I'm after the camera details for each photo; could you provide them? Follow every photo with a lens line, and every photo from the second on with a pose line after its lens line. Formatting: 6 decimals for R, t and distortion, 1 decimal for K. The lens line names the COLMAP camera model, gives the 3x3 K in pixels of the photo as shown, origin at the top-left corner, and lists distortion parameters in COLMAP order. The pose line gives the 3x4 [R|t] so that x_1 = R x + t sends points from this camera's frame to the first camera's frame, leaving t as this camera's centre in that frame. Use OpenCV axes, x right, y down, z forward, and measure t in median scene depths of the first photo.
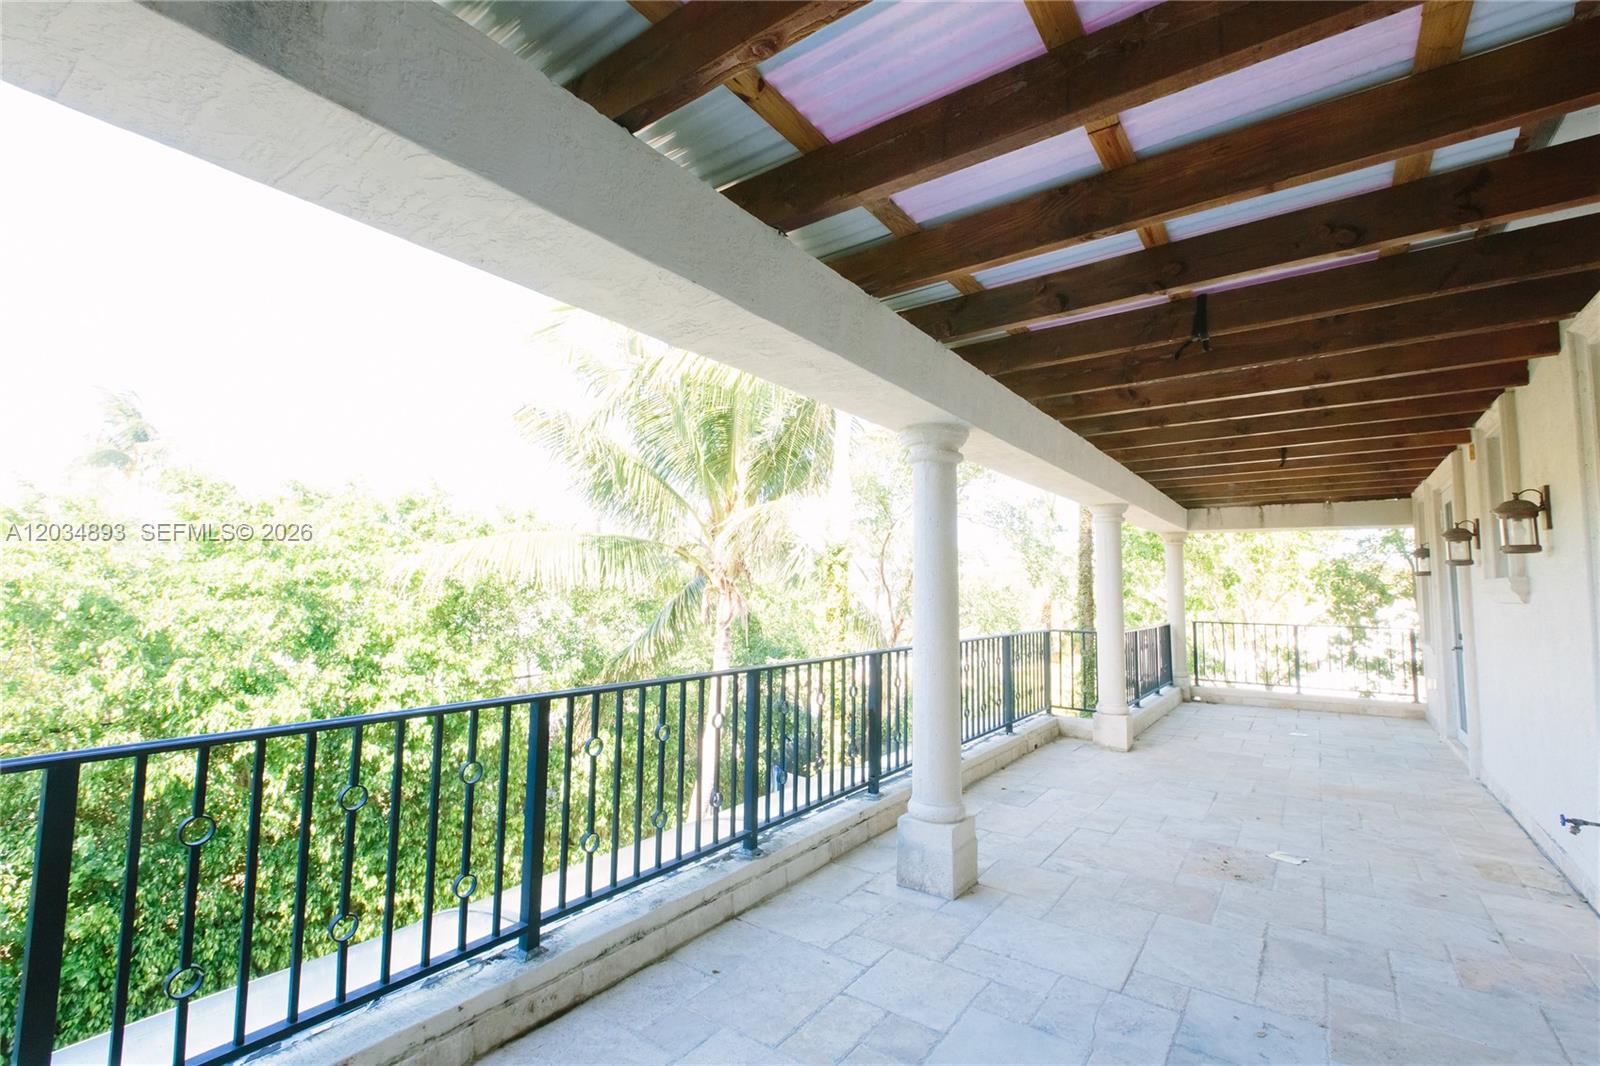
lens RADIAL K [[707.0, 0, 790.9], [0, 707.0, 532.8], [0, 0, 1]] dist [0.000732, -0.000206]
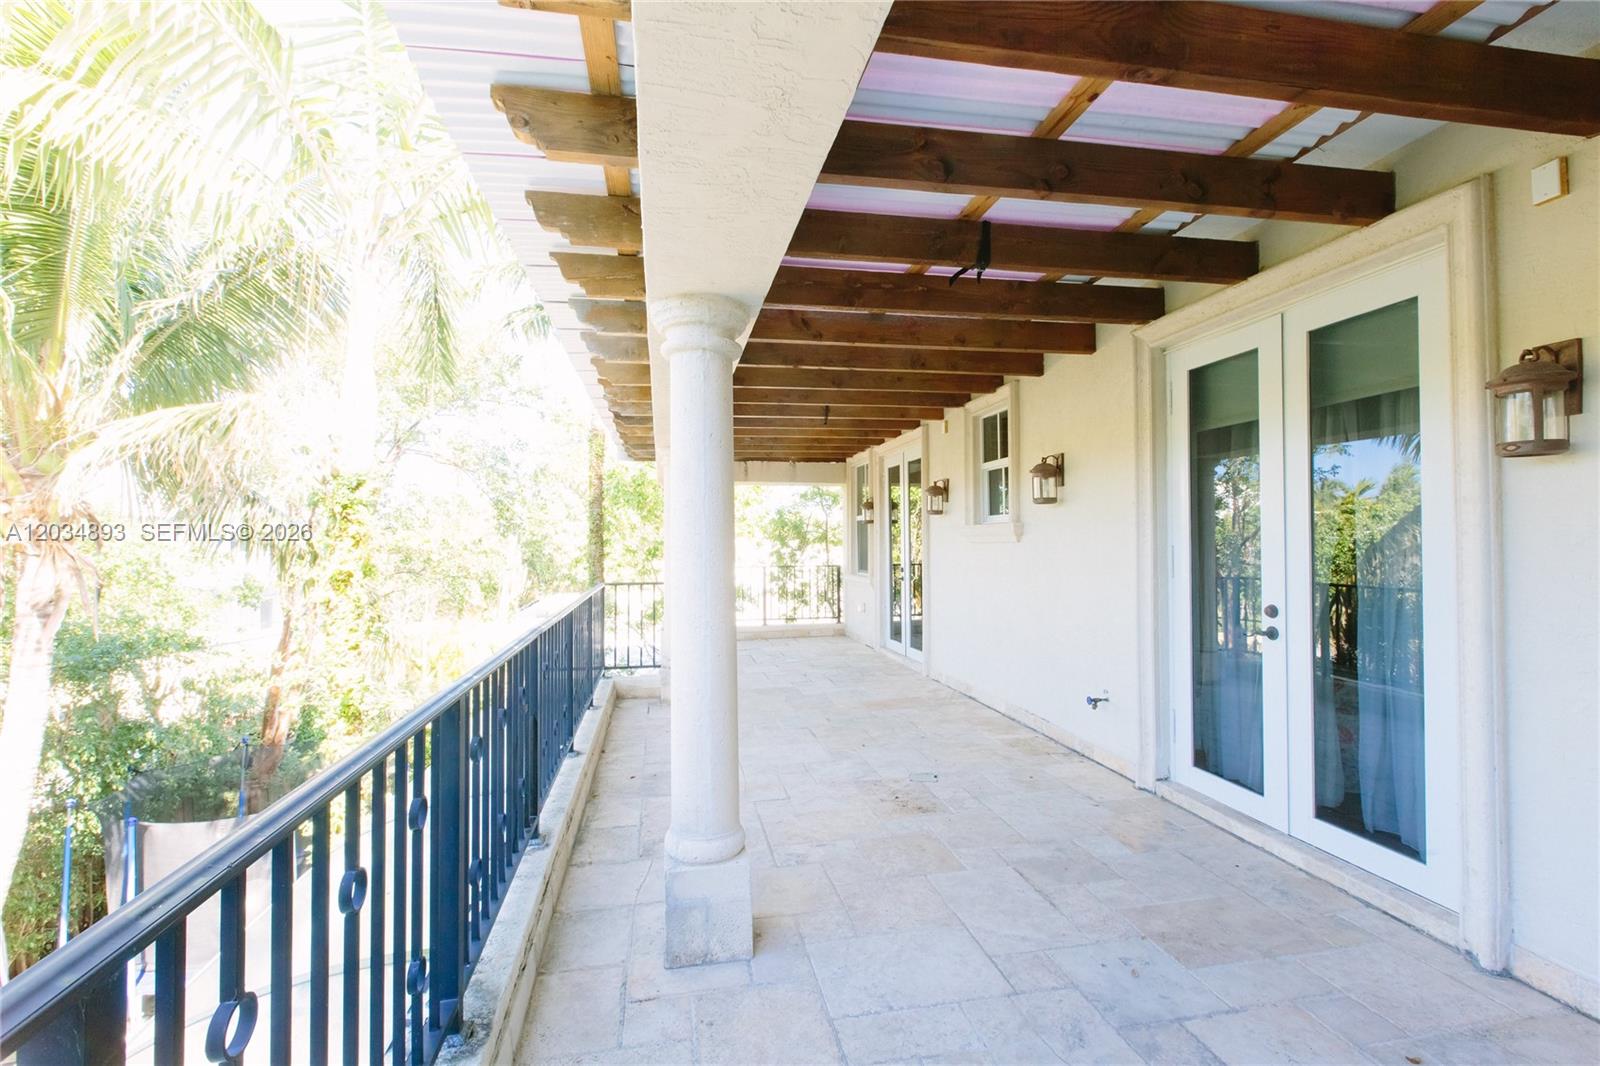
lens RADIAL K [[707.0, 0, 790.9], [0, 707.0, 532.8], [0, 0, 1]] dist [0.000732, -0.000206]
pose [[0.685976, -0.008712, 0.727572, -0.251959], [-0.042059, 0.997782, 0.051602, 0.035344], [-0.726407, -0.065999, 0.684088, 0.455322]]
